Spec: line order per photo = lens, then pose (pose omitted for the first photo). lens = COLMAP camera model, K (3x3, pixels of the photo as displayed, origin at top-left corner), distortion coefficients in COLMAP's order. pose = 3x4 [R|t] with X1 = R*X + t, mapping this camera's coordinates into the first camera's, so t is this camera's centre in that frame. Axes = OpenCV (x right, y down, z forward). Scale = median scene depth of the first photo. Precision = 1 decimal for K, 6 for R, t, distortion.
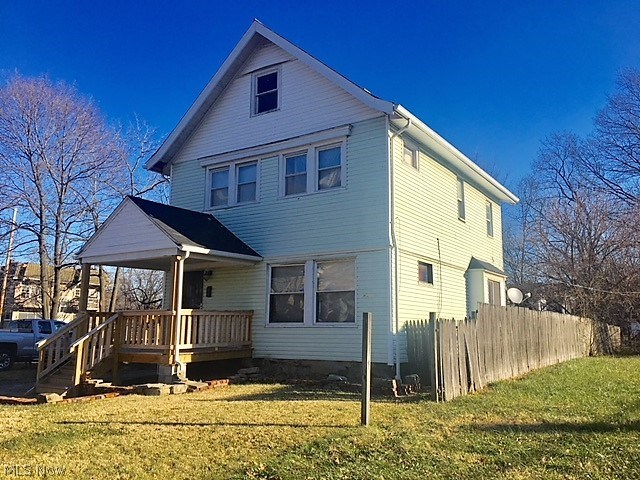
lens RADIAL K [[542.7, 0, 321.1], [0, 542.7, 238.7], [0, 0, 1]] dist [0.017751, 0.000755]
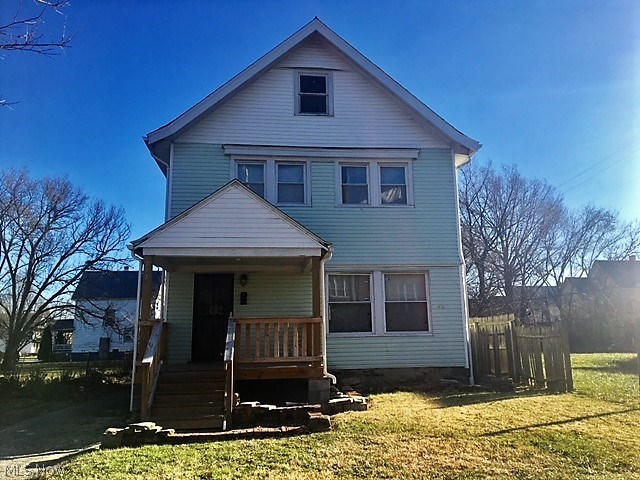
lens RADIAL K [[542.7, 0, 320.4], [0, 542.7, 239.3], [0, 0, 1]] dist [0.017751, 0.000755]
pose [[0.775347, 0.102068, 0.623233, -0.708958], [-0.081601, 0.994772, -0.061398, 0.049264], [-0.626241, -0.003251, 0.779622, 0.252450]]
